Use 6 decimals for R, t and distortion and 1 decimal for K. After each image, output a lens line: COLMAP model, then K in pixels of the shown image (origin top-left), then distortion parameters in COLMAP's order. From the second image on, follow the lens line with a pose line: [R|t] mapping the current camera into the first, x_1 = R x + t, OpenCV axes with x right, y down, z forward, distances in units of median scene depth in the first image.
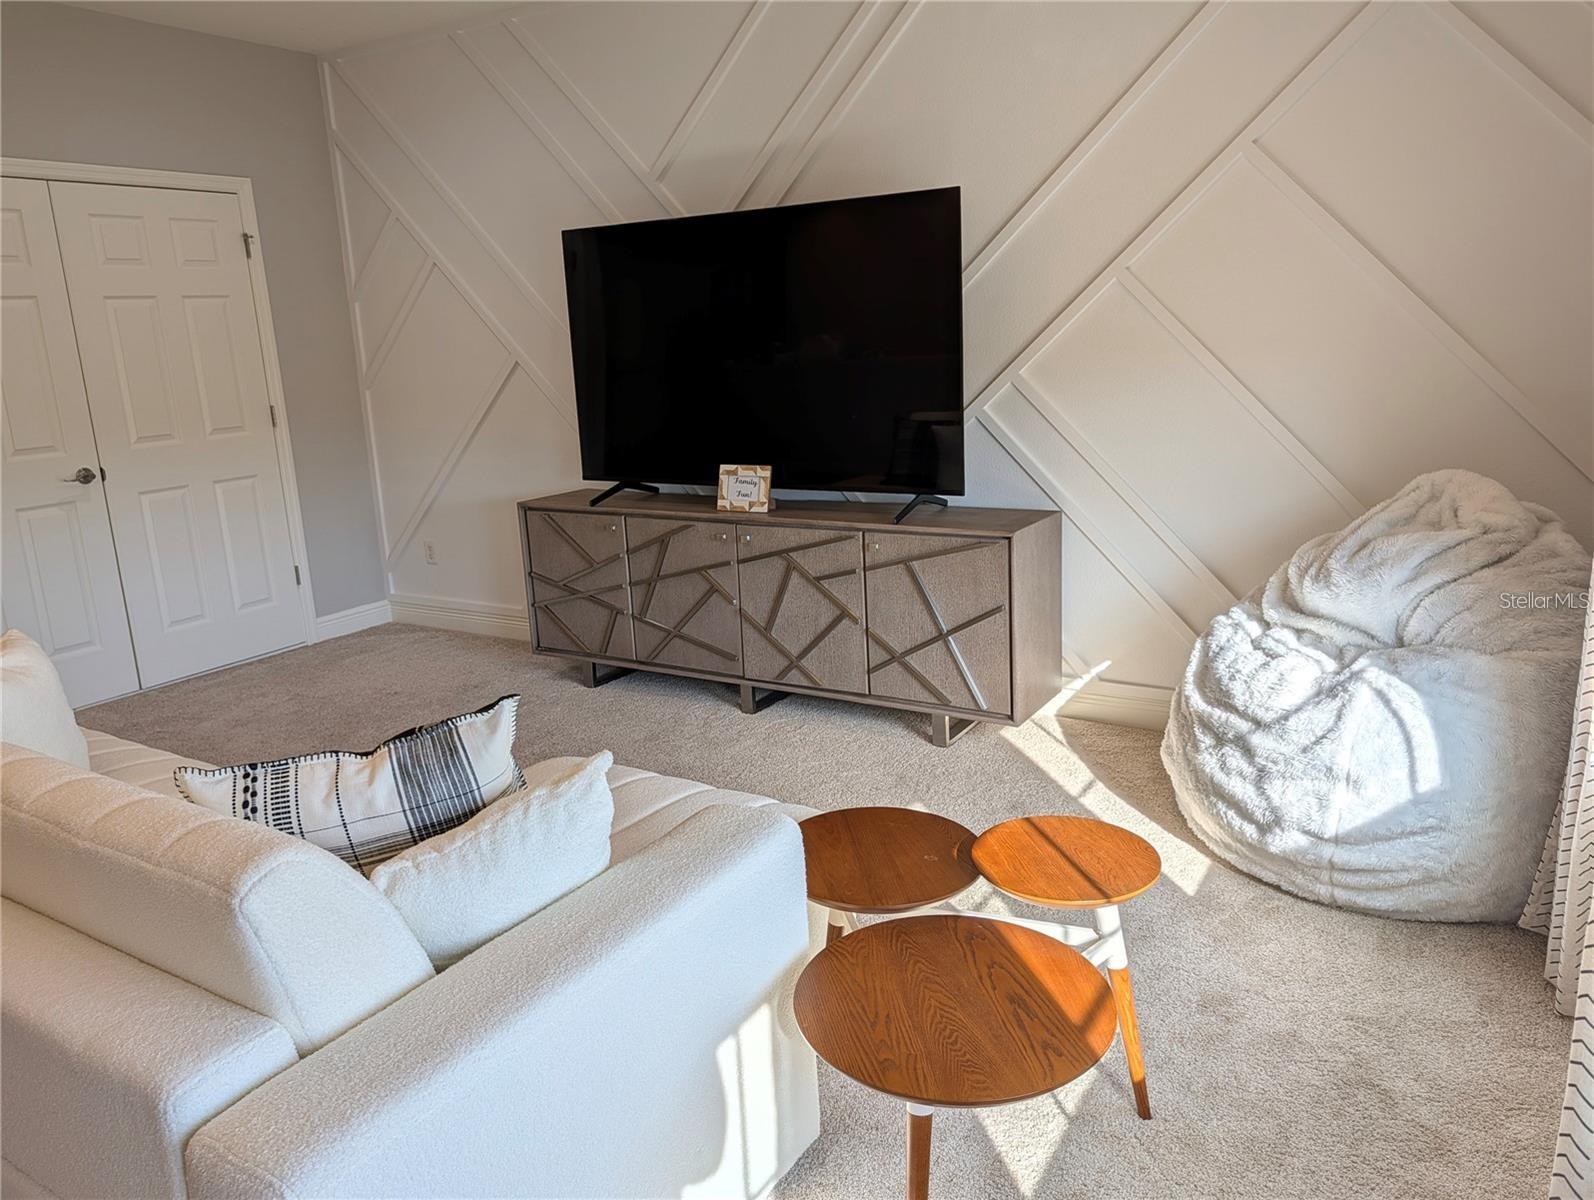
lens RADIAL K [[1147.5, 0, 797.0], [0, 1147.5, 600.0], [0, 0, 1]] dist [0.000160, -0.000027]
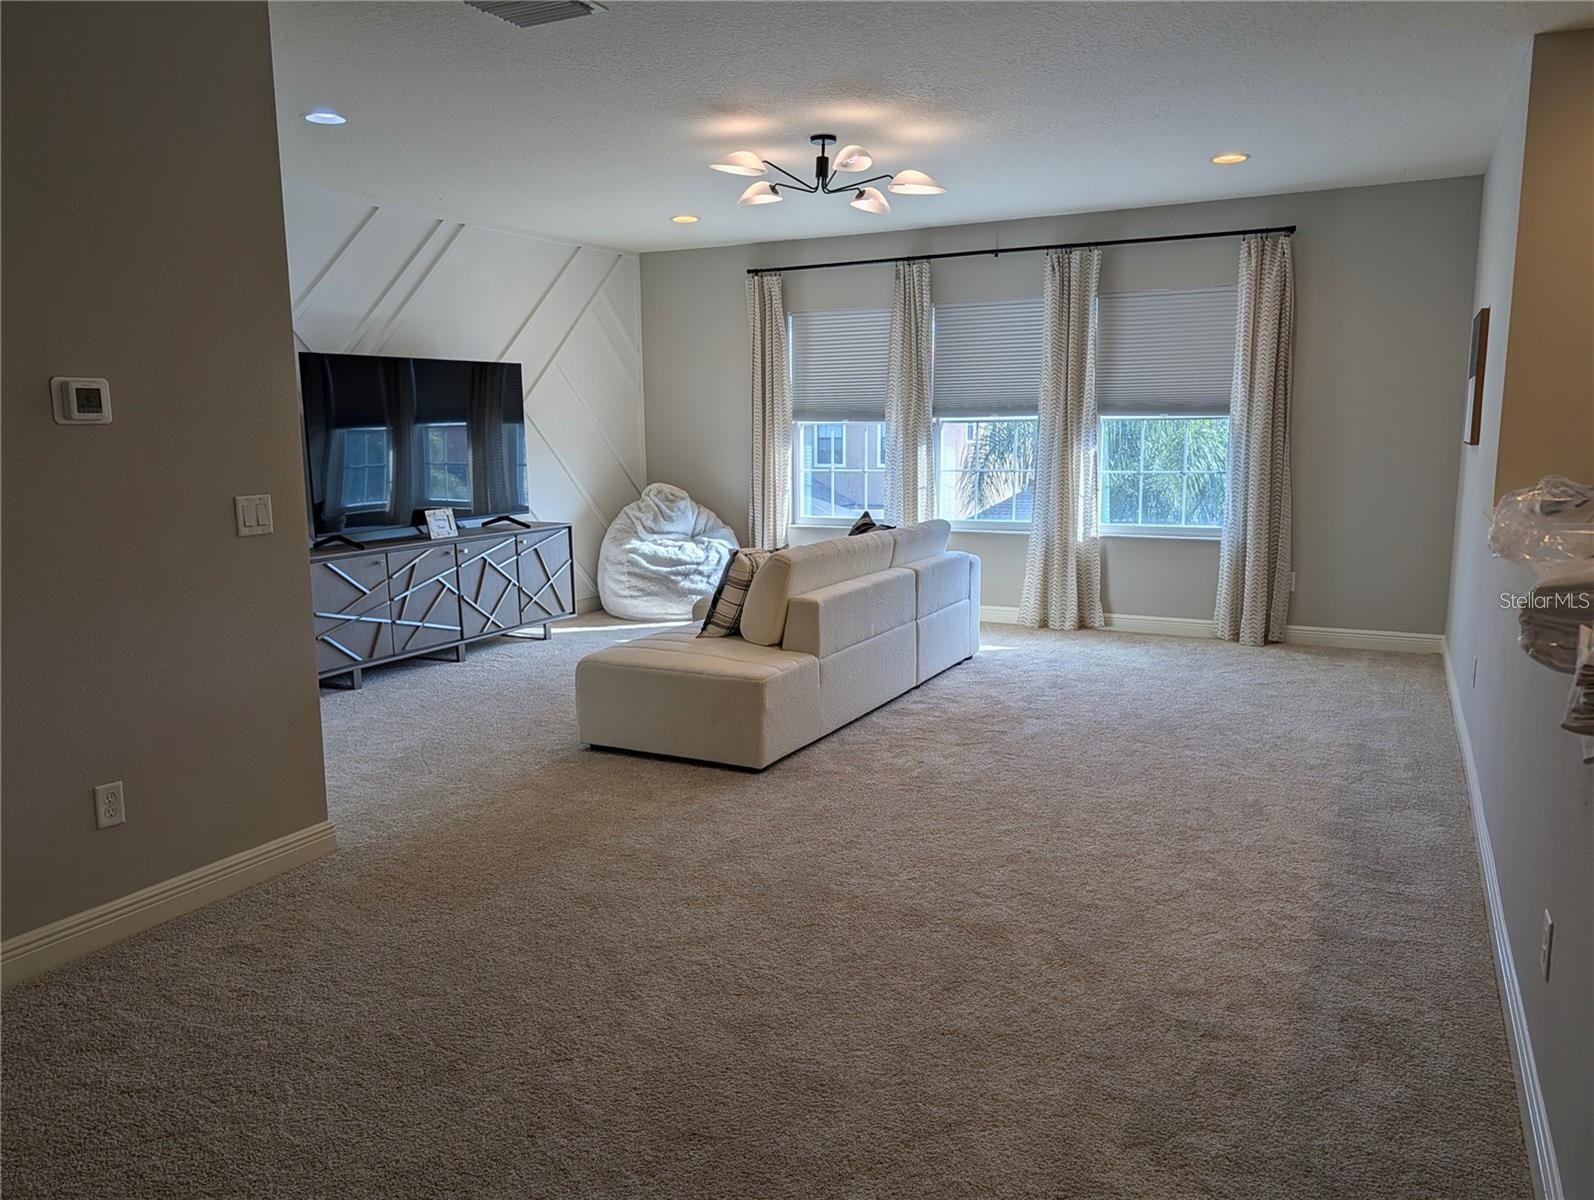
lens RADIAL K [[1147.5, 0, 797.0], [0, 1147.5, 600.0], [0, 0, 1]] dist [0.000160, -0.000027]
pose [[-0.078264, -0.110251, 0.990818, -1.986748], [0.242472, 0.961917, 0.126188, -0.088438], [-0.966997, 0.250121, -0.048551, 0.717172]]
